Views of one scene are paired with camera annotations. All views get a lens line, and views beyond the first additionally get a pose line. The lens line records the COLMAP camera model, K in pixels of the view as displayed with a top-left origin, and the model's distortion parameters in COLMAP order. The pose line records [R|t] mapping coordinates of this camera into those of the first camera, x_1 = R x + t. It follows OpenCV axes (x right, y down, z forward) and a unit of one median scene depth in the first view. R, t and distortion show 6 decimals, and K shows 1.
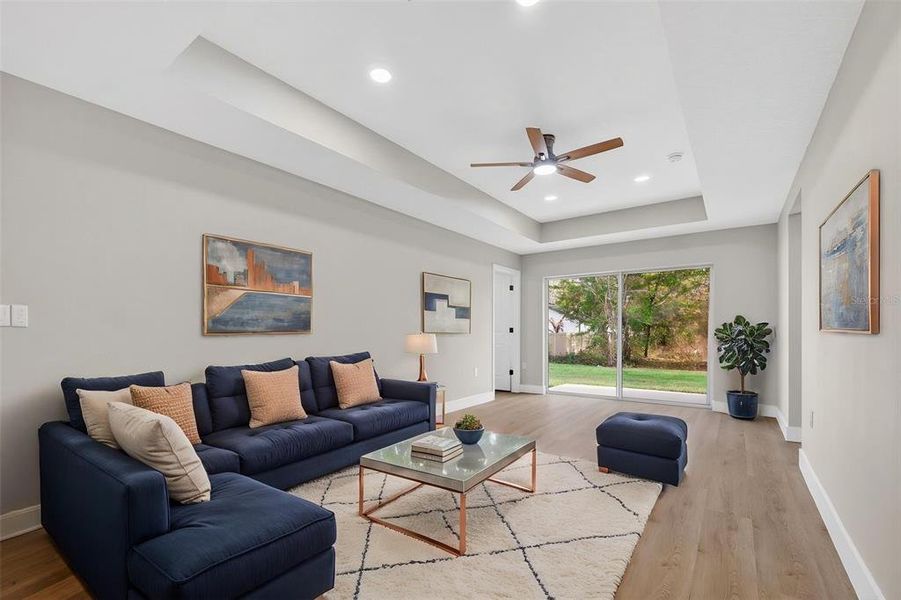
lens RADIAL K [[391.4, 0, 460.6], [0, 391.4, 330.2], [0, 0, 1]] dist [0.001575, 0.000152]
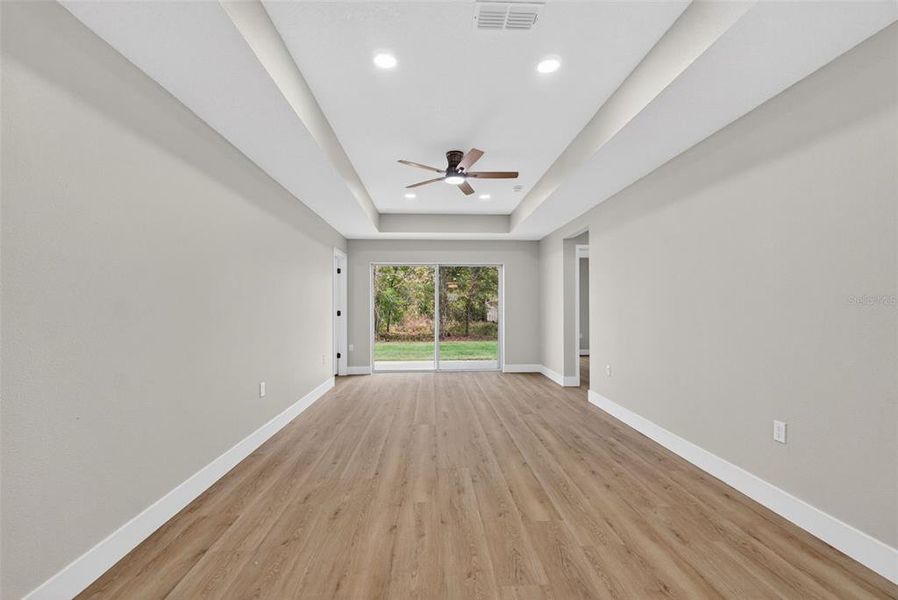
lens RADIAL K [[380.3, 0, 449.0], [0, 380.3, 300.0], [0, 0, 1]] dist [-0.001437, -0.000266]
pose [[0.789934, 0.008427, 0.613133, -0.263697], [0.002711, 0.999848, -0.017235, -0.017585], [-0.613185, 0.015276, 0.789791, 0.066542]]
